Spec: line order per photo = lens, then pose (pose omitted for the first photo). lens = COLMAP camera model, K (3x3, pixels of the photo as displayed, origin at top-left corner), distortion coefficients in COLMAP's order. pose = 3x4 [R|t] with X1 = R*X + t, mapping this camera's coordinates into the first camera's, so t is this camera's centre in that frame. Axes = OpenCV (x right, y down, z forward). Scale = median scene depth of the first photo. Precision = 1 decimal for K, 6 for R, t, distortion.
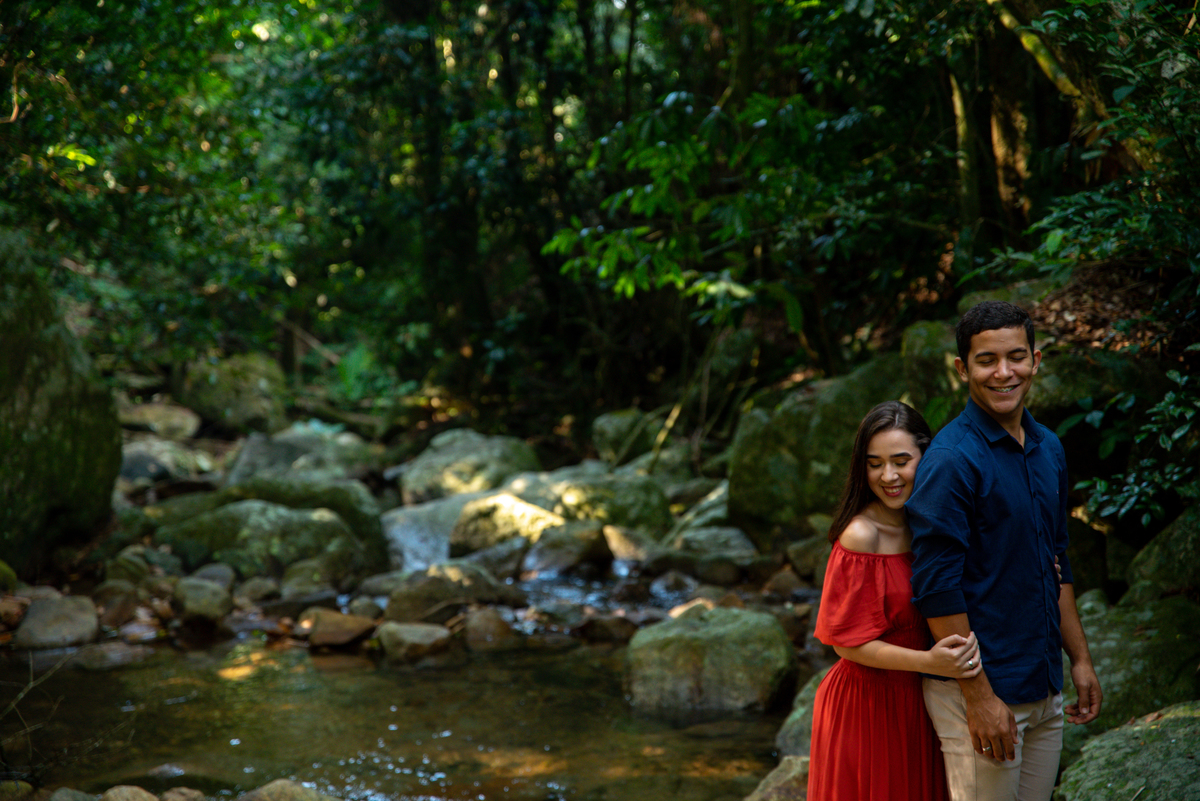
lens RADIAL K [[2268.1, 0, 600.0], [0, 2268.1, 400.5], [0, 0, 1]] dist [0.252810, 0.225251]
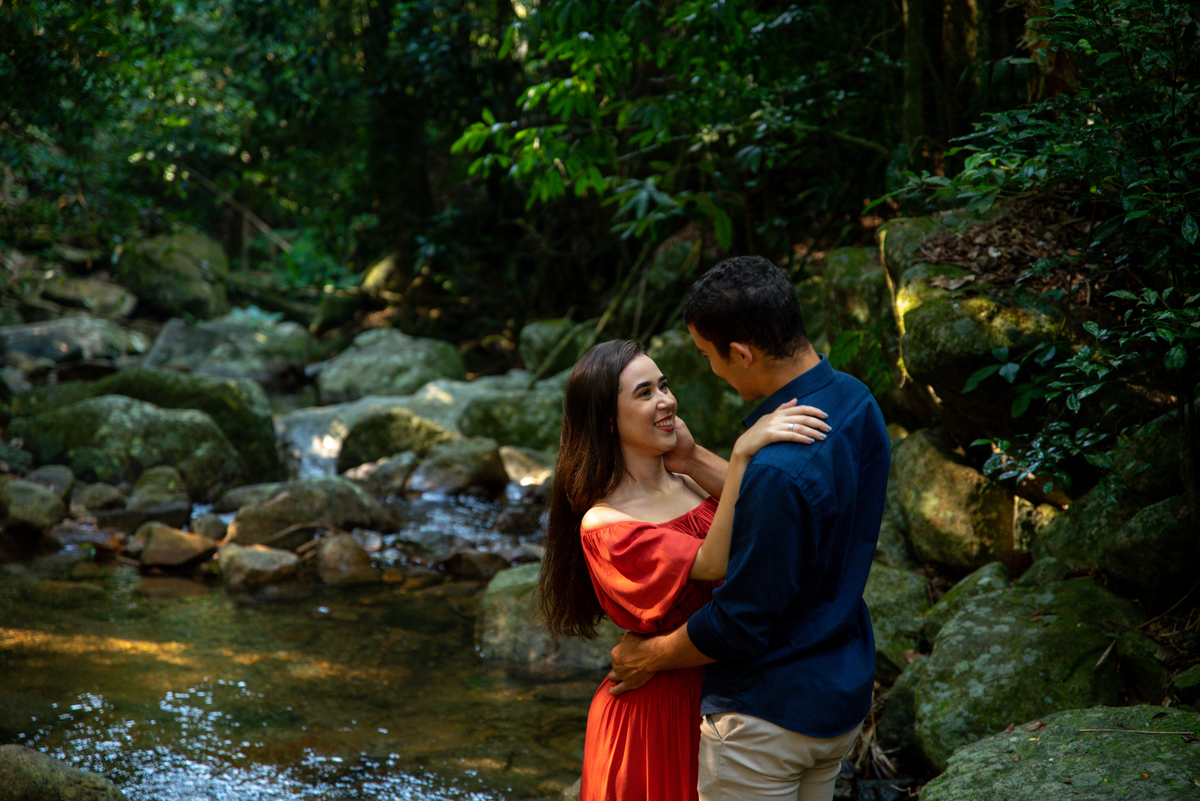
lens RADIAL K [[2268.1, 0, 600.0], [0, 2268.1, 400.5], [0, 0, 1]] dist [0.252810, 0.225251]
pose [[0.998086, 0.060629, 0.012205, 0.037440], [-0.061097, 0.997226, 0.042508, -0.006473], [-0.009594, -0.043172, 0.999022, 0.094624]]
